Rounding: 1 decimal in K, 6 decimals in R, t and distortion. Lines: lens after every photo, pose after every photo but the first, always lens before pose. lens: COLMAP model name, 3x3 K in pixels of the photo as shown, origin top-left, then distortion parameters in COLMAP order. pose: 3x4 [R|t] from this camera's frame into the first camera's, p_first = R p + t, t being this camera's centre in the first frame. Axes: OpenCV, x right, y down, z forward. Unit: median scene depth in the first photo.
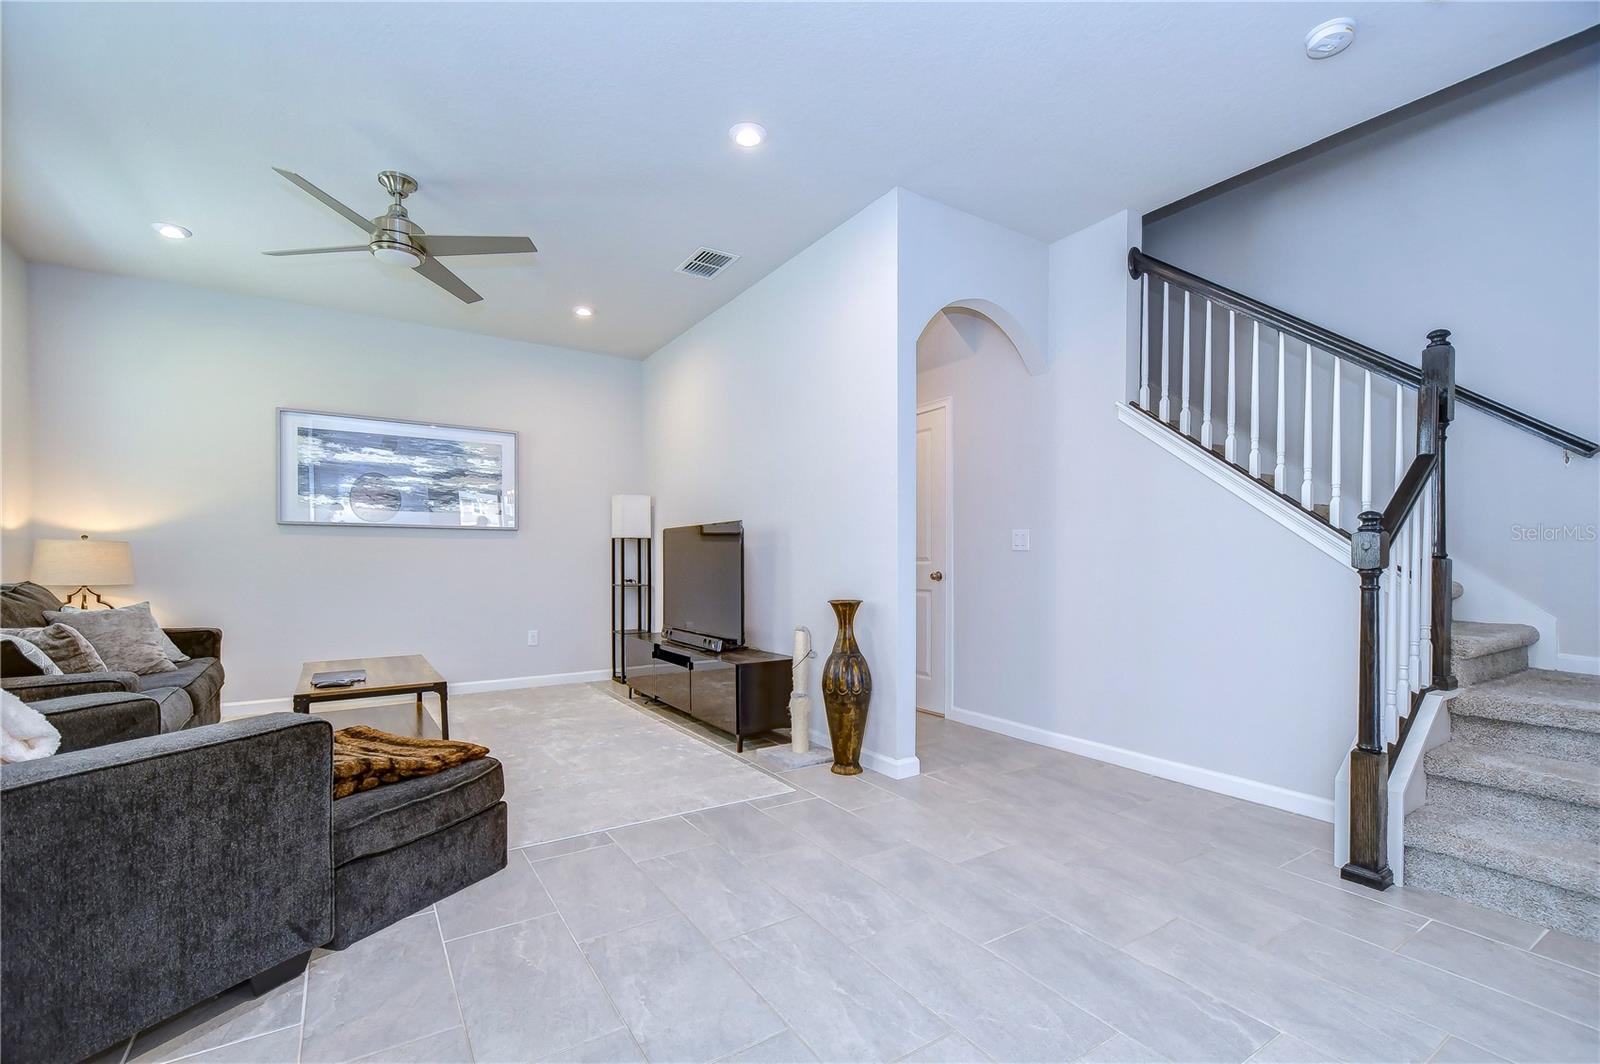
lens RADIAL K [[701.9, 0, 805.5], [0, 701.9, 560.2], [0, 0, 1]] dist [0.016855, -0.009747]
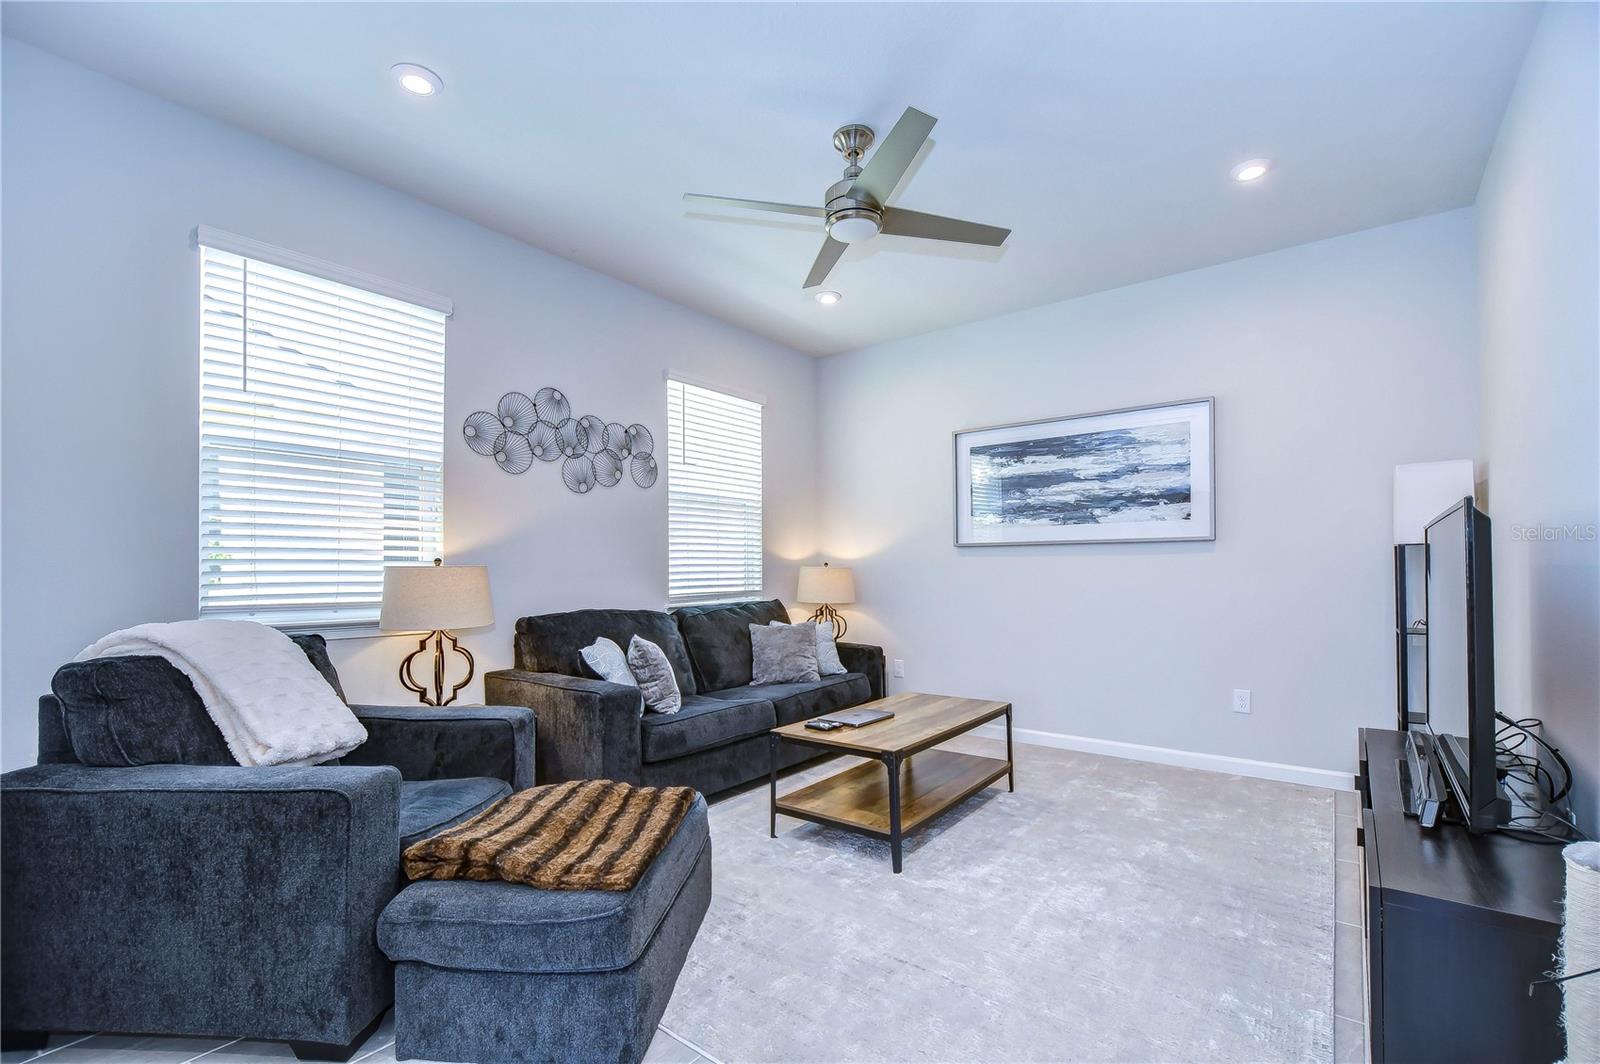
lens RADIAL K [[703.0, 0, 798.4], [0, 703.0, 567.1], [0, 0, 1]] dist [0.001452, -0.000283]
pose [[0.322872, -0.008383, -0.946405, 0.176438], [0.006199, 0.999958, -0.006742, -0.023841], [0.946422, -0.003690, 0.322911, 0.647845]]
